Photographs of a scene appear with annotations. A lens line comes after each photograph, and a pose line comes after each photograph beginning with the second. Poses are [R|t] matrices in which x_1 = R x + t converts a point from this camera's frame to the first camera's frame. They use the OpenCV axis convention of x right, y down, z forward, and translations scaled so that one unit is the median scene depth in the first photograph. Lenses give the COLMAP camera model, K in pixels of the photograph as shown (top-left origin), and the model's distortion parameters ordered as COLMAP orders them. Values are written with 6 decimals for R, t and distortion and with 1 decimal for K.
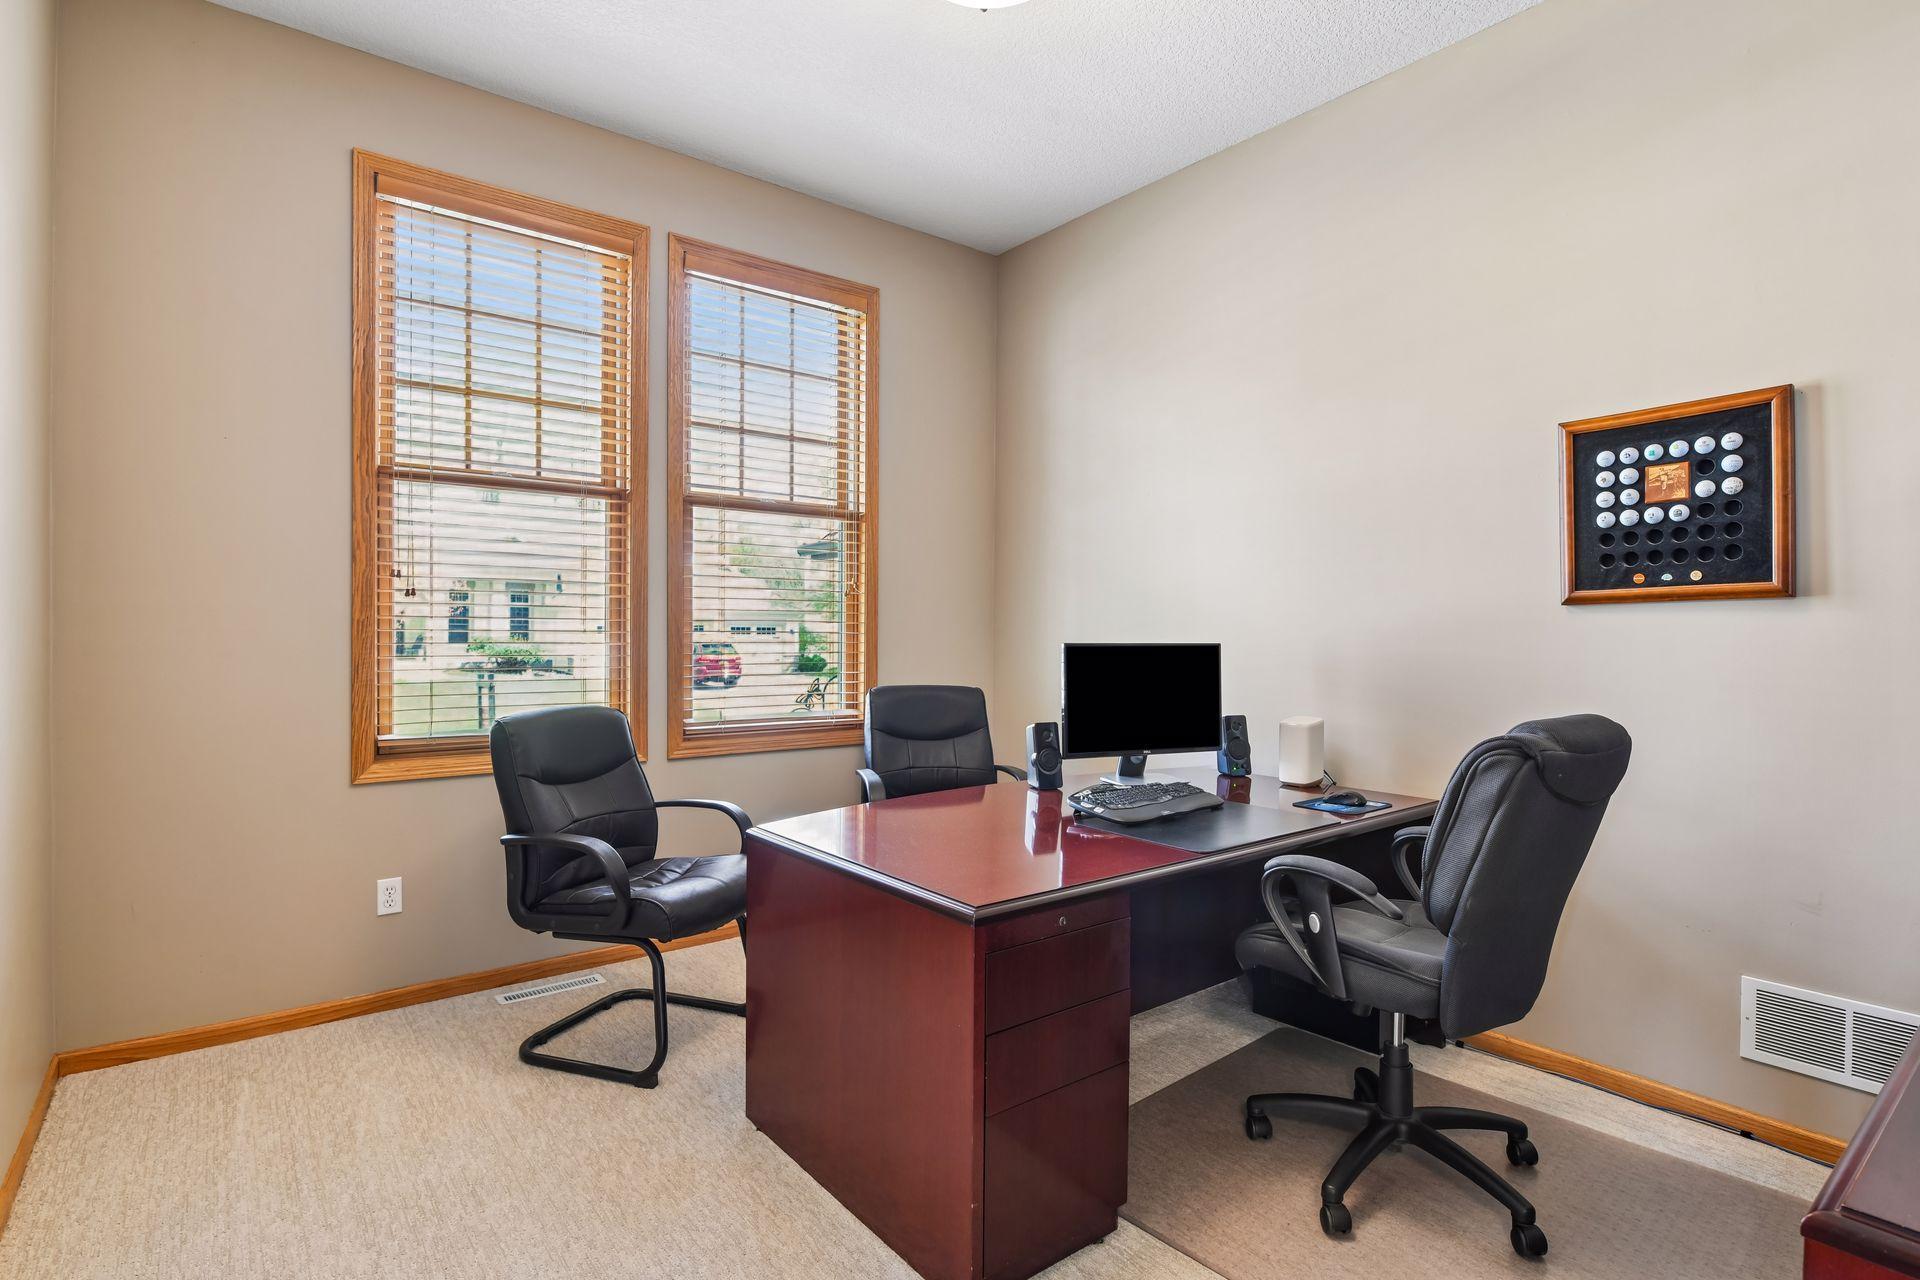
lens RADIAL K [[960.6, 0, 964.0], [0, 960.6, 637.3], [0, 0, 1]] dist [-0.013827, 0.000702]
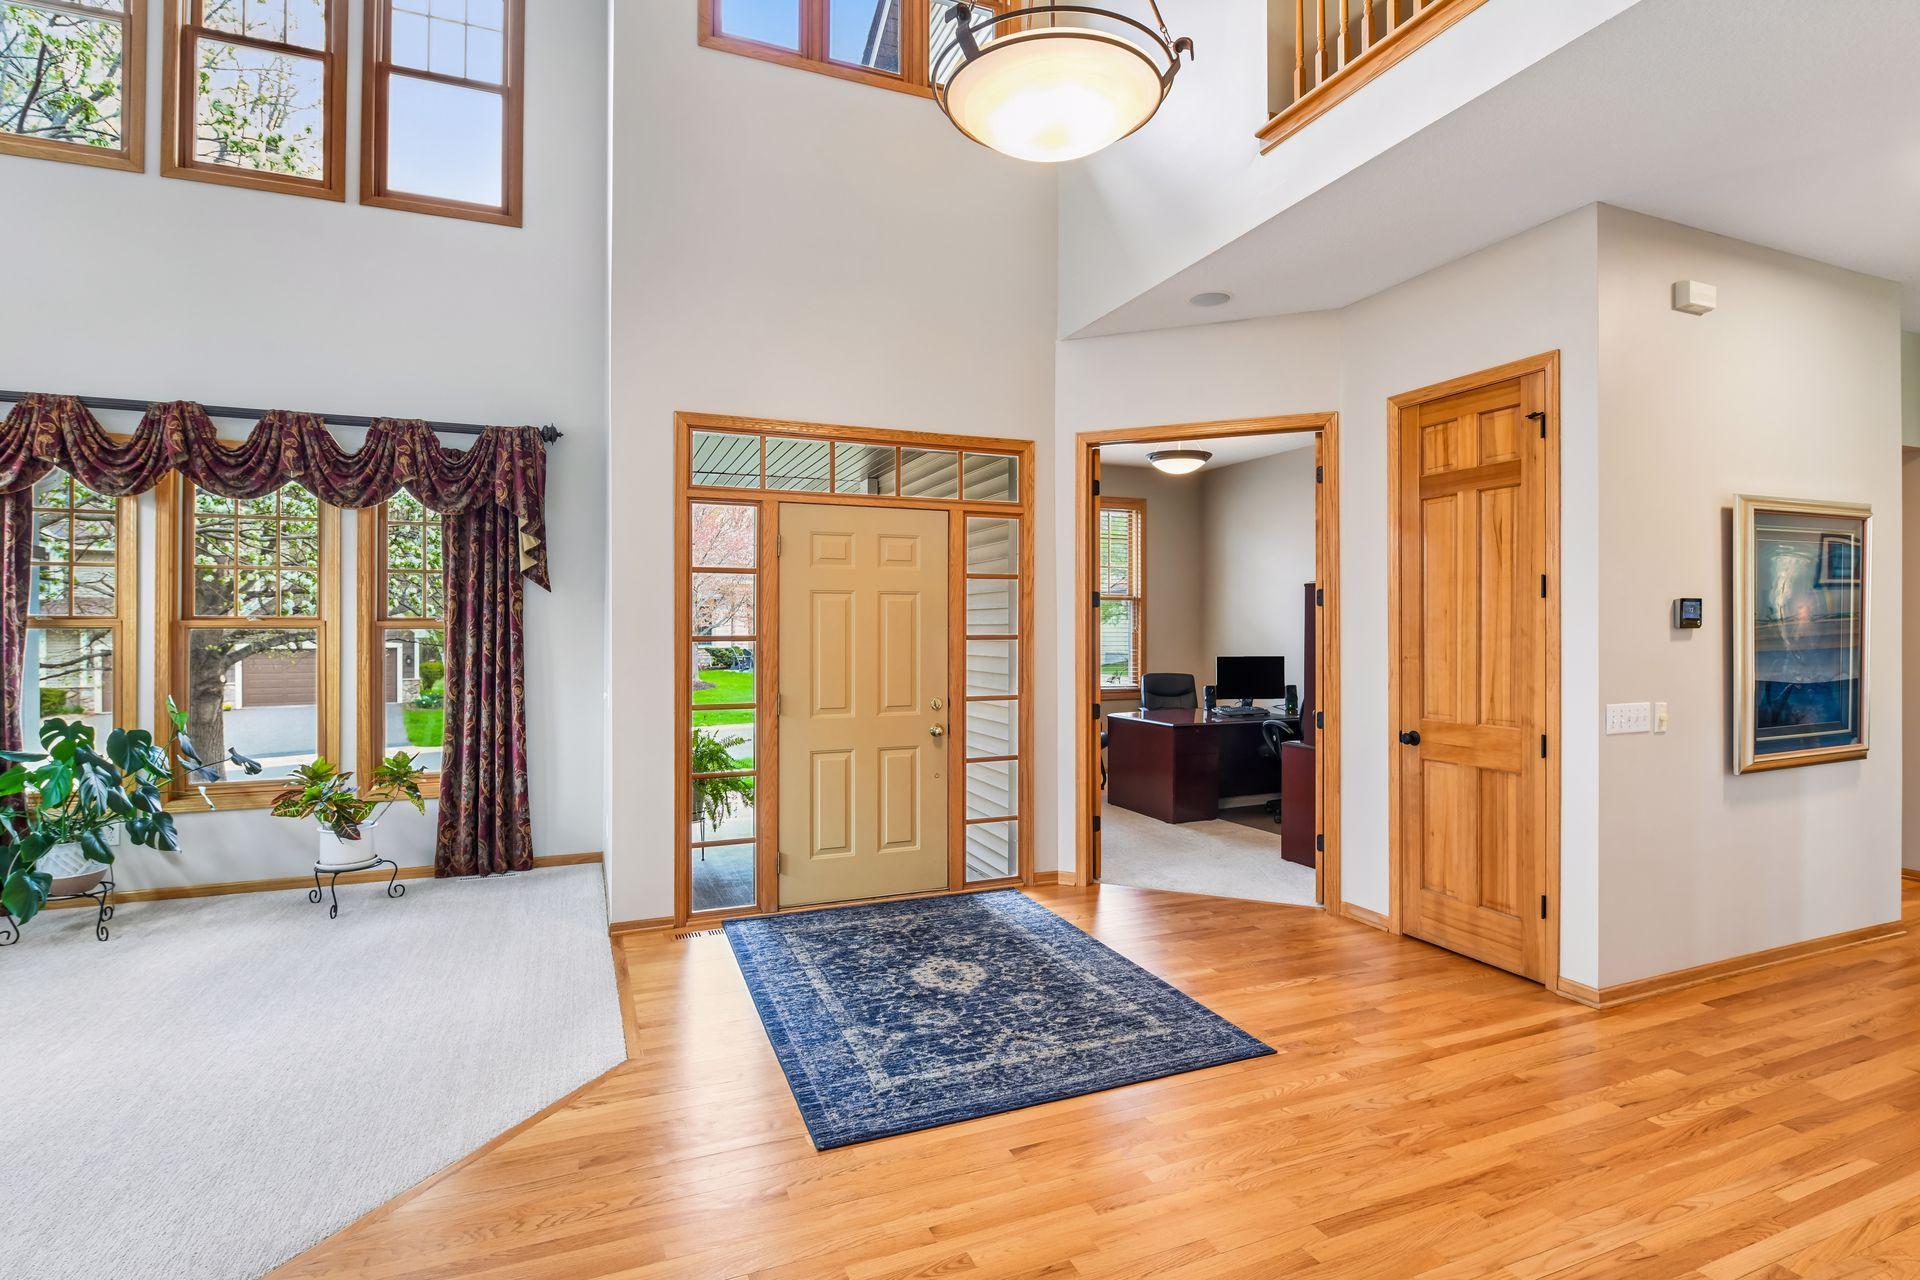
lens RADIAL K [[960.6, 0, 958.1], [0, 960.6, 629.6], [0, 0, 1]] dist [-0.013827, 0.000702]
pose [[0.965489, -0.009296, -0.260279, 0.076757], [0.008491, 0.999955, -0.004219, -0.050714], [0.260307, 0.001863, 0.965524, -1.413552]]
